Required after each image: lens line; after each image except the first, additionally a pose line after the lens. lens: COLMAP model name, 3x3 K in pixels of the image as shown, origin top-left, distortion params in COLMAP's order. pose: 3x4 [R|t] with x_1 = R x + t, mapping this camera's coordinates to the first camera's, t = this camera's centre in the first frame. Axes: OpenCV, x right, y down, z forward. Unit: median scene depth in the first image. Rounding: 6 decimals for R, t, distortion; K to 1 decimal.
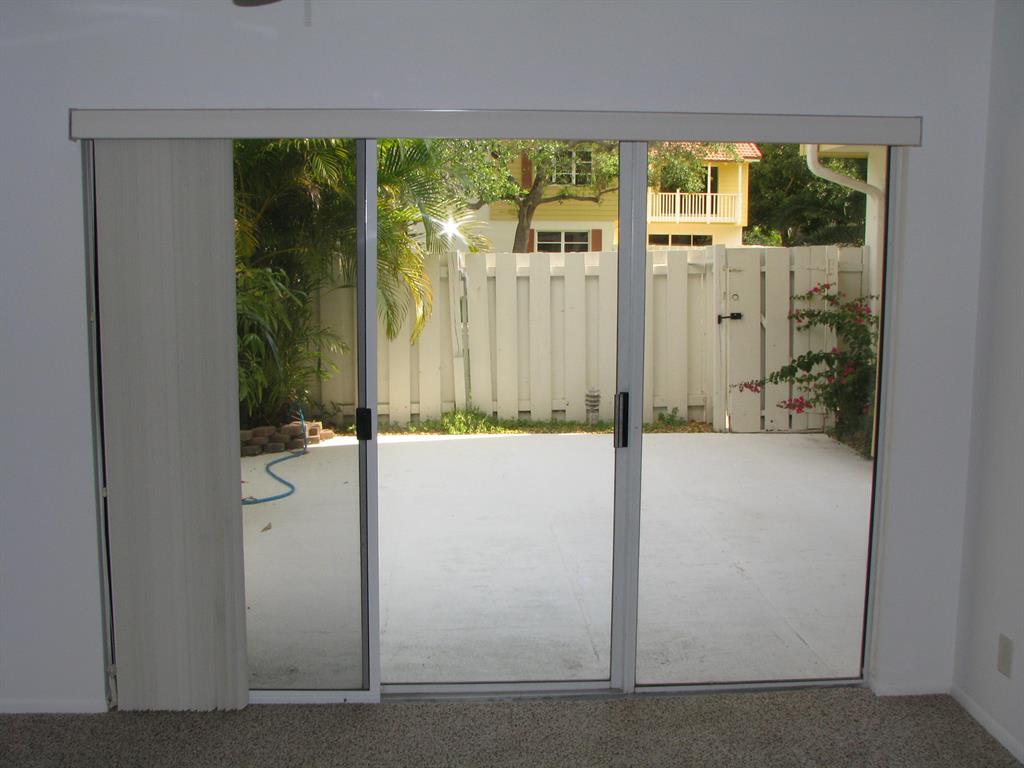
lens RADIAL K [[1121.1, 0, 516.1], [0, 1121.1, 383.8], [0, 0, 1]] dist [-0.118500, 0.000000]
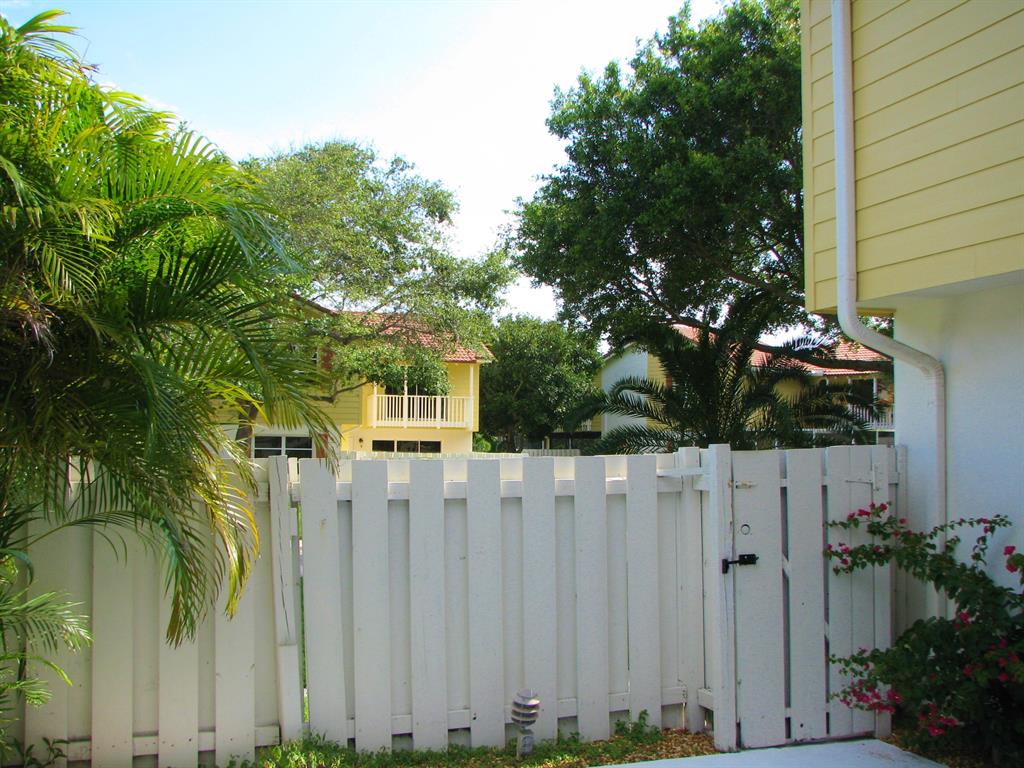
lens RADIAL K [[1121.1, 0, 505.8], [0, 1121.1, 377.7], [0, 0, 1]] dist [-0.118500, 0.000000]
pose [[0.963403, 0.017741, 0.267470, -0.095666], [0.033260, 0.982186, -0.184946, -0.048340], [-0.265986, 0.187073, 0.945651, 0.418198]]
